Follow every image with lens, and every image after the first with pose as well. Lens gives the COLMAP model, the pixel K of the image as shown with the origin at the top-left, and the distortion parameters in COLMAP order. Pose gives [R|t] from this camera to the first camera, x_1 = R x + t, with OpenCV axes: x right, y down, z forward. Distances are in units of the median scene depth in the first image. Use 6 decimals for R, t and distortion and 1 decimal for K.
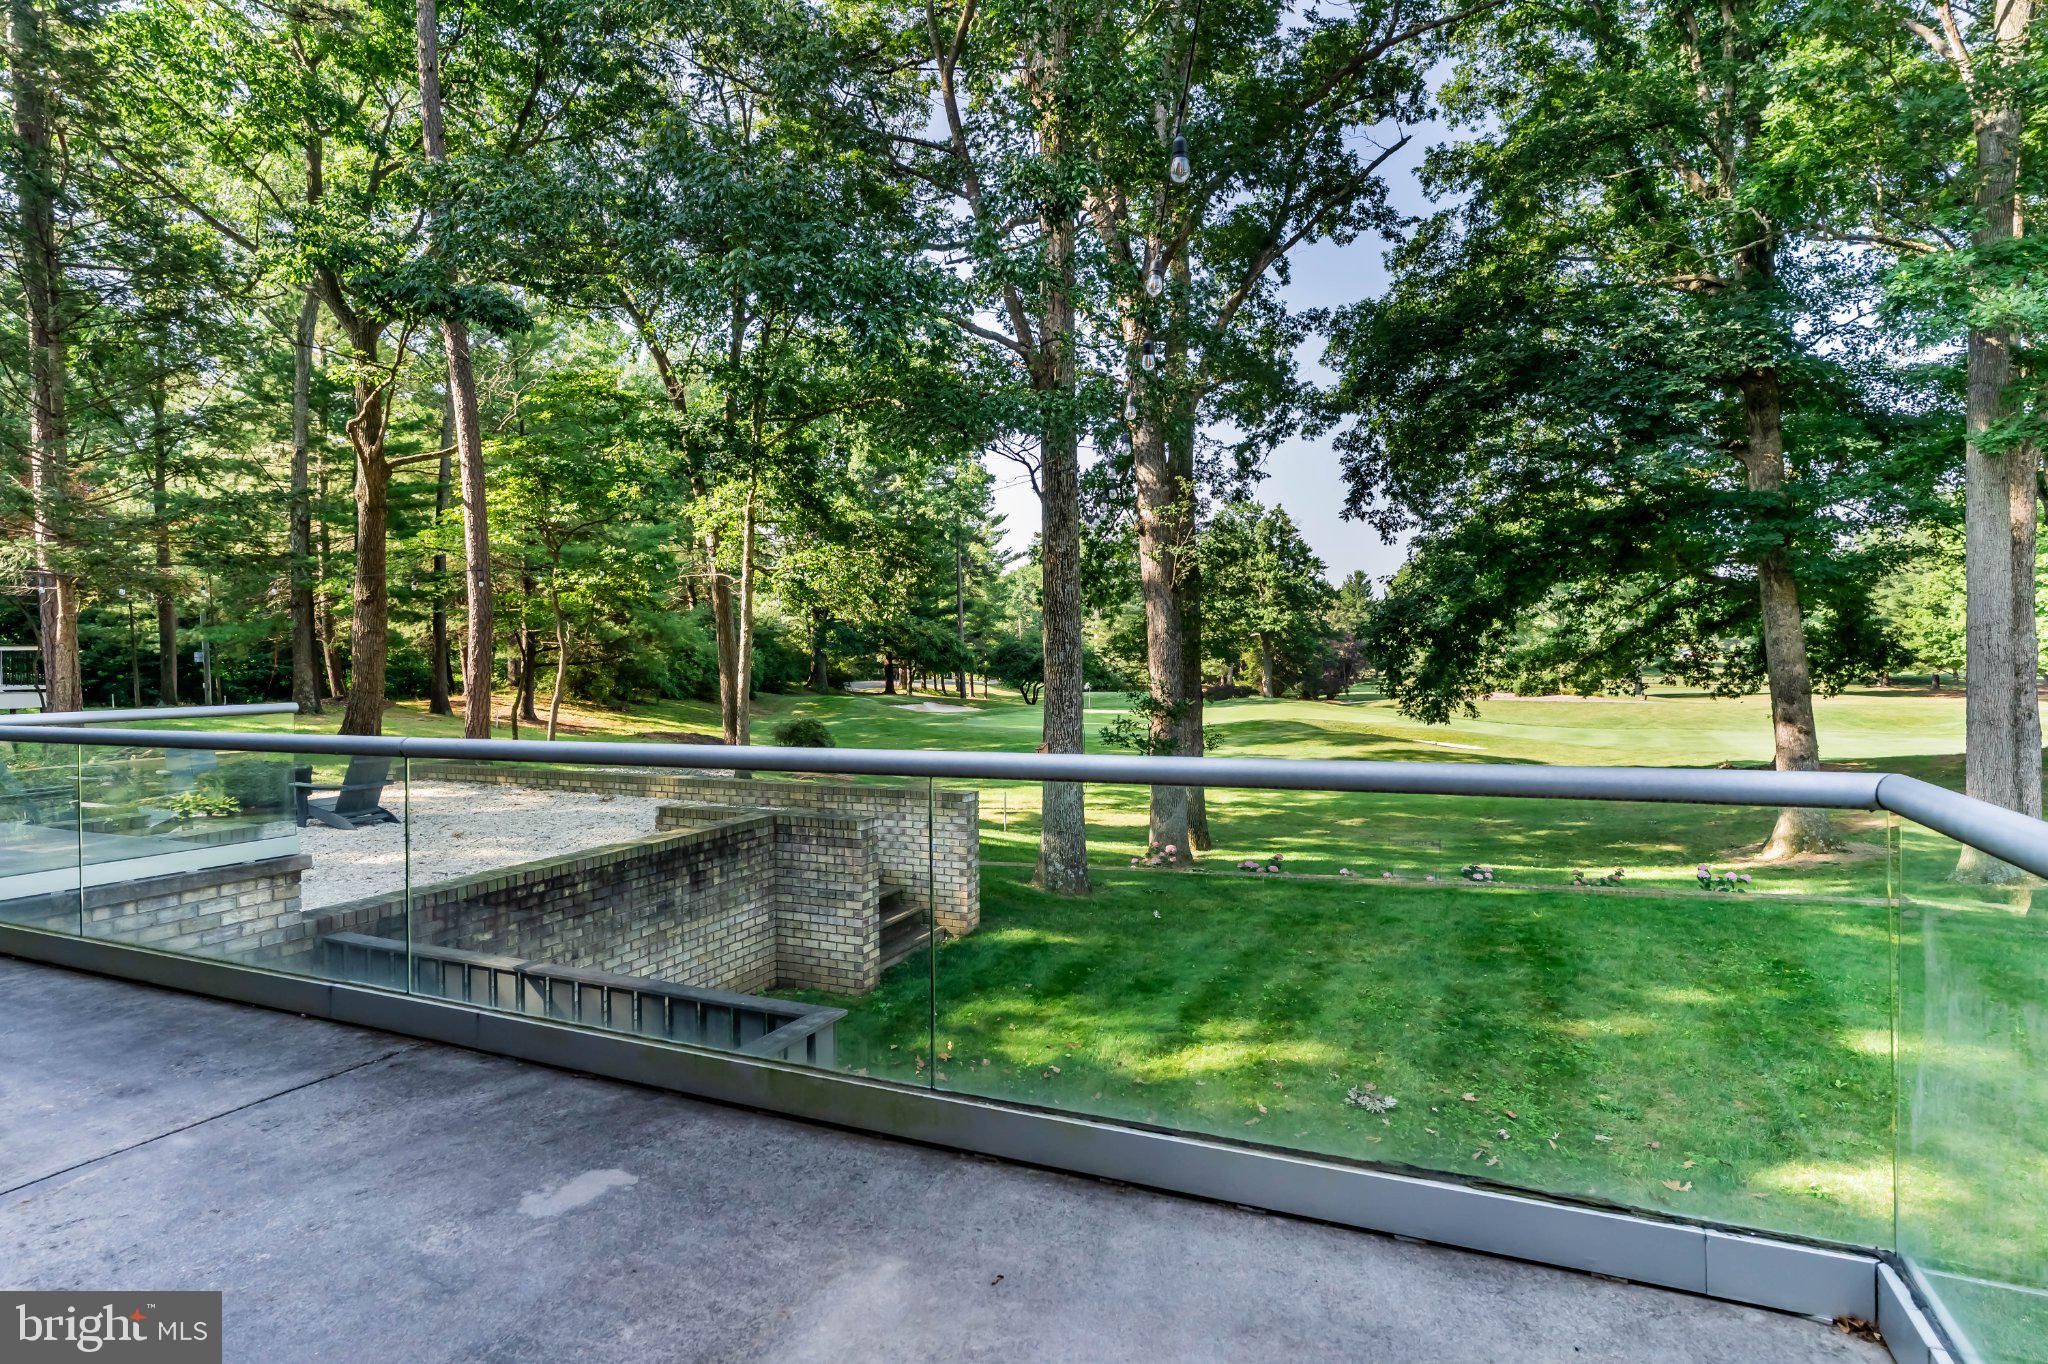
lens RADIAL K [[1026.3, 0, 1024.0], [0, 1026.3, 682.0], [0, 0, 1]] dist [-0.005689, 0.000089]
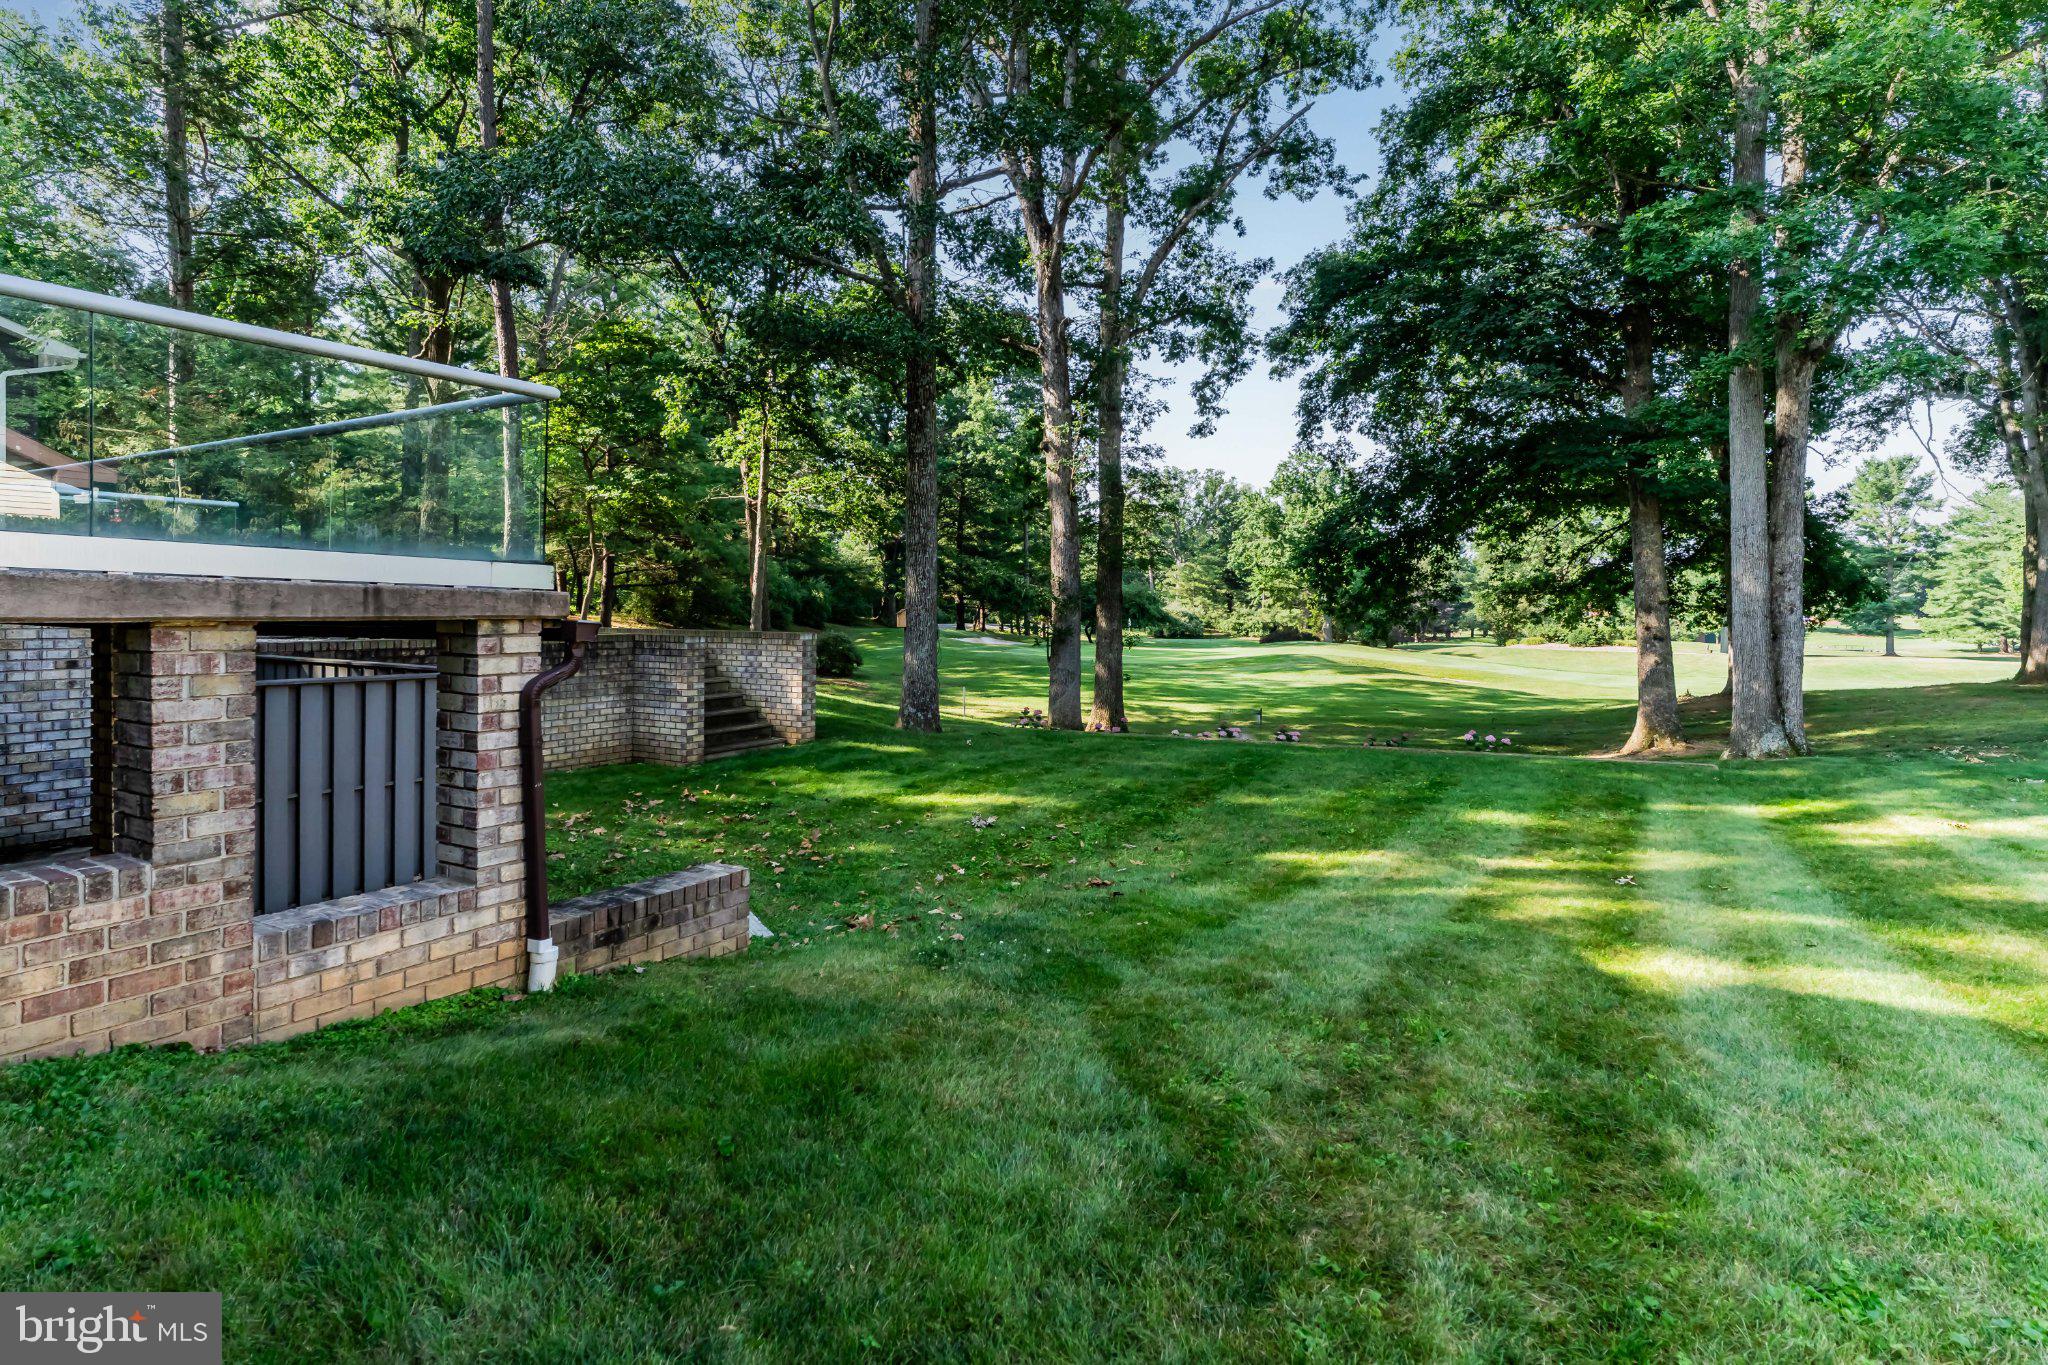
lens RADIAL K [[999.5, 0, 1019.7], [0, 999.5, 613.8], [0, 0, 1]] dist [0.001397, 0.000838]
pose [[0.995118, 0.021250, -0.096380, 0.128251], [-0.022887, 0.999611, -0.015912, 0.037938], [0.096004, 0.018040, 0.995217, -0.082466]]
